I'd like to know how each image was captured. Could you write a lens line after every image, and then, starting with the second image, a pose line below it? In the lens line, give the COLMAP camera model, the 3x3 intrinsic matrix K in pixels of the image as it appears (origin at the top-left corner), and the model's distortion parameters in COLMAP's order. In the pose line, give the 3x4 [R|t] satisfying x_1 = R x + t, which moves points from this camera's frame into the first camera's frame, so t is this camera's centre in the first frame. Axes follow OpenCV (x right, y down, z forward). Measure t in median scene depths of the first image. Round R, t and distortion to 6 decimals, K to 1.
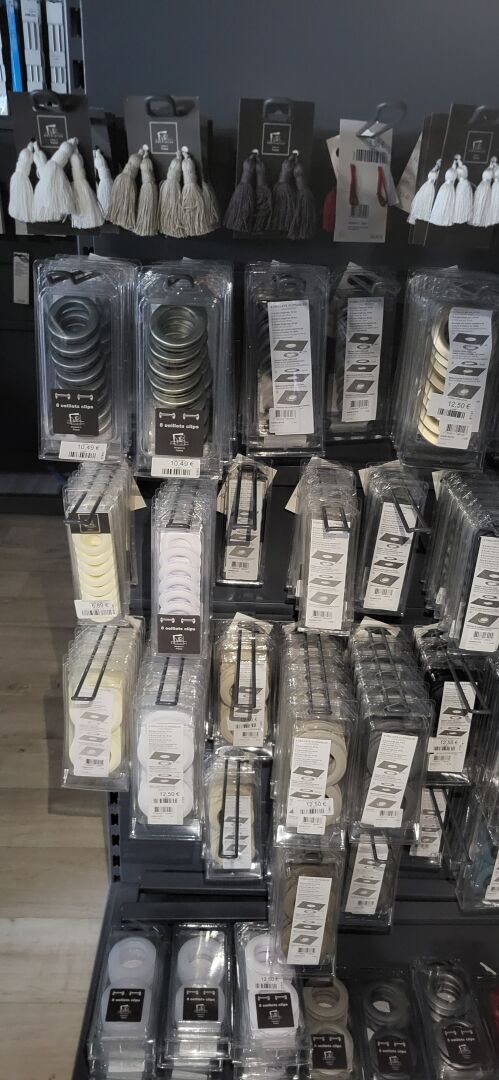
lens RADIAL K [[798.5, 0, 251.6], [0, 798.5, 539.4], [0, 0, 1]] dist [0.041578, -0.010642]
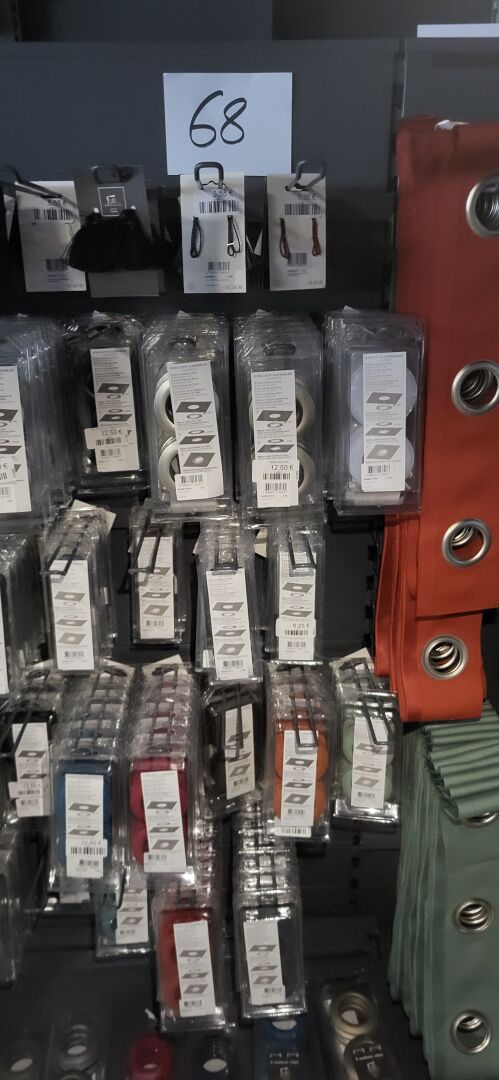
lens RADIAL K [[798.5, 0, 258.7], [0, 798.5, 523.3], [0, 0, 1]] dist [0.041578, -0.010642]
pose [[0.997749, -0.060719, 0.028468, 0.602134], [0.062399, 0.996099, -0.062389, 0.012952], [-0.024568, 0.064025, 0.997646, -0.014812]]
